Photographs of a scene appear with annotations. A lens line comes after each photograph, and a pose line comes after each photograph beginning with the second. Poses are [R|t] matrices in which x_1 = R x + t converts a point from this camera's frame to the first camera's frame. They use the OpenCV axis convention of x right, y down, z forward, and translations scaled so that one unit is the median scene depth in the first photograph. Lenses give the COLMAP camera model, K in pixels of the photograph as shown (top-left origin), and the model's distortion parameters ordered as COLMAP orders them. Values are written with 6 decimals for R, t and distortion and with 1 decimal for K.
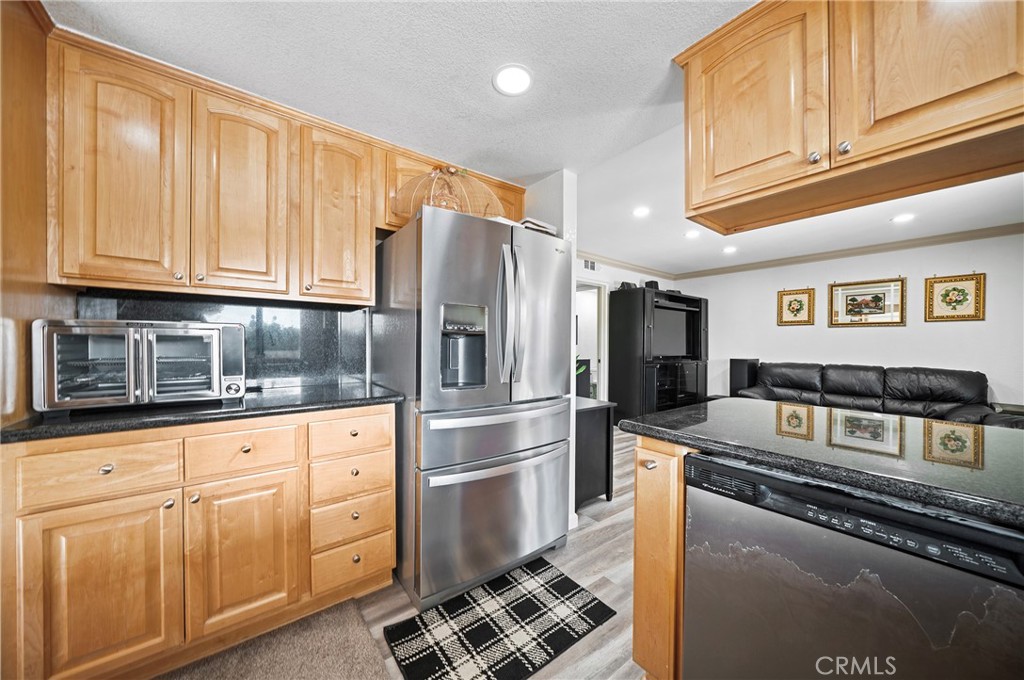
lens RADIAL K [[350.9, 0, 508.7], [0, 350.9, 344.0], [0, 0, 1]] dist [-0.001794, -0.000320]
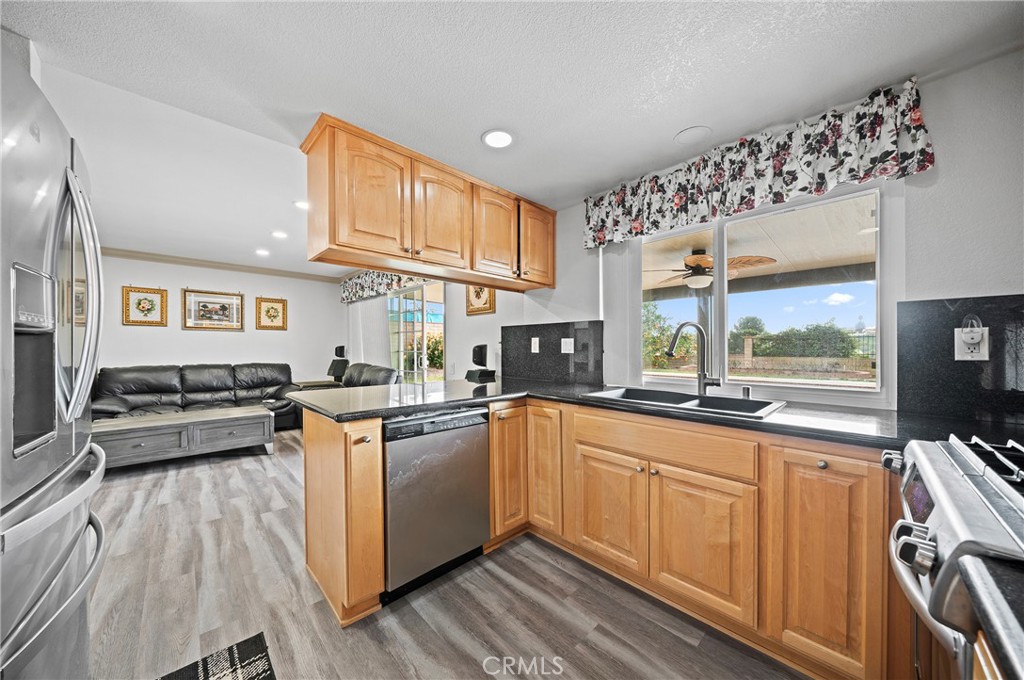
lens RADIAL K [[350.9, 0, 509.8], [0, 350.9, 355.7], [0, 0, 1]] dist [-0.001794, -0.000320]
pose [[-0.106676, -0.030358, 0.993830, -0.233077], [0.001362, 0.999528, 0.030678, -0.001486], [-0.994293, 0.004626, -0.106585, 0.149166]]
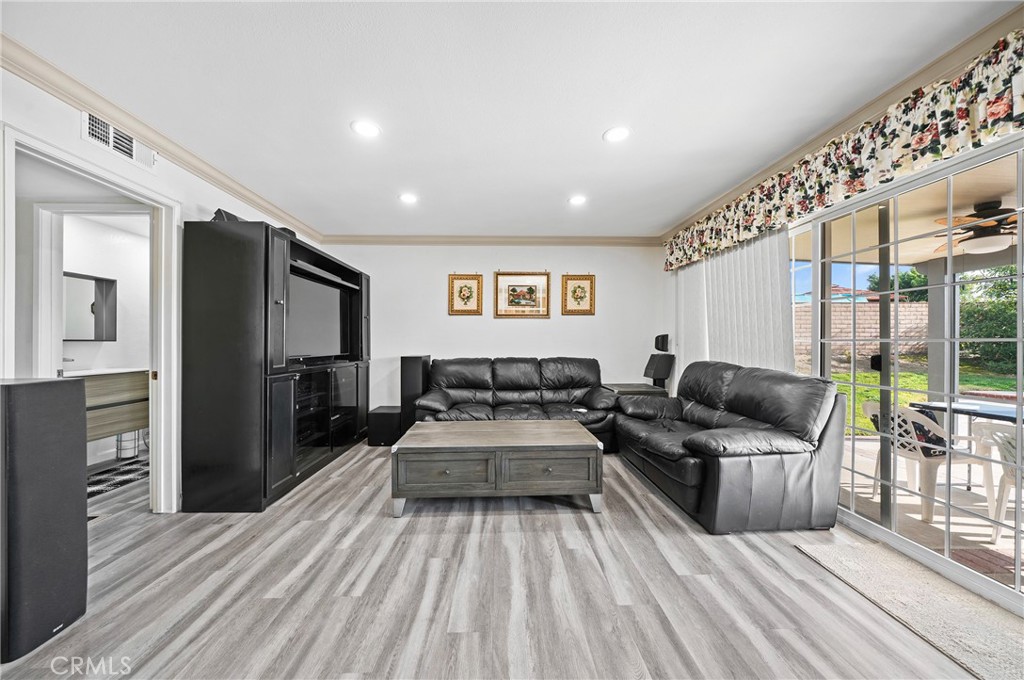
lens RADIAL K [[350.9, 0, 509.5], [0, 350.9, 336.5], [0, 0, 1]] dist [-0.001794, -0.000320]
pose [[0.574785, 0.001416, 0.818303, 0.182467], [0.012214, 0.999872, -0.010310, 0.011369], [-0.818213, 0.015921, 0.574695, 0.448442]]
